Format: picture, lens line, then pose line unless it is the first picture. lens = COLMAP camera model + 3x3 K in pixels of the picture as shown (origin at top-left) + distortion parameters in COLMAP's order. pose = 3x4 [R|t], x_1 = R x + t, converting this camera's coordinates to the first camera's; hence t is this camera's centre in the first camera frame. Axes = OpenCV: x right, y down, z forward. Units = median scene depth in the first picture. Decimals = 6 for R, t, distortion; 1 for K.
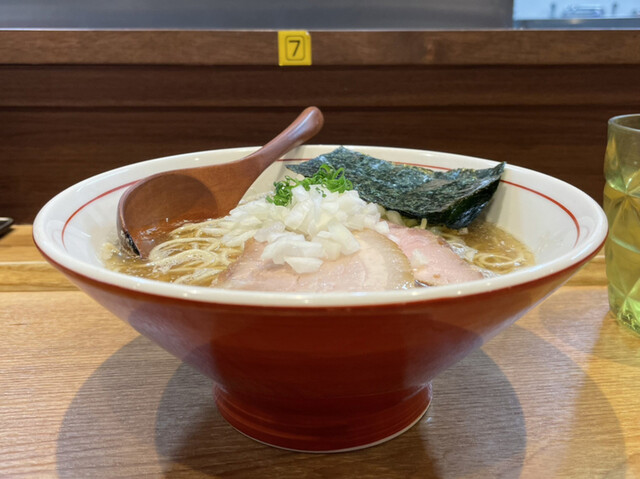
lens RADIAL K [[482.1, 0, 320.0], [0, 482.1, 239.5], [0, 0, 1]] dist [-0.005313, -0.001365]
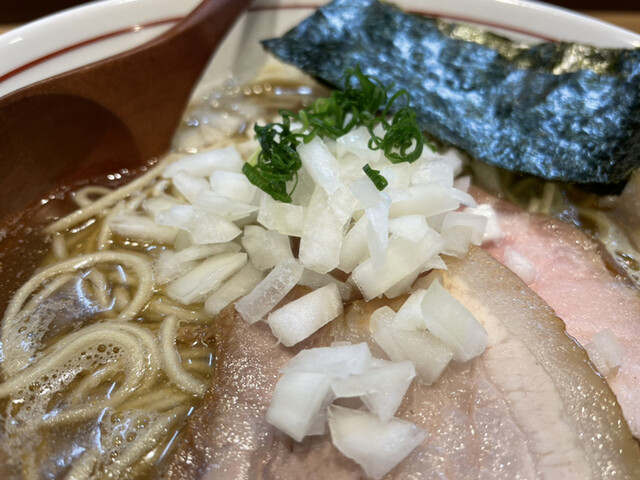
lens RADIAL K [[461.8, 0, 320.0], [0, 461.8, 240.0], [0, 0, 1]] dist [-0.023059, -0.002171]
pose [[0.991647, -0.068769, 0.109117, -0.091762], [0.018659, 0.913591, 0.406205, -0.200361], [-0.127623, -0.400776, 0.907244, 0.570898]]
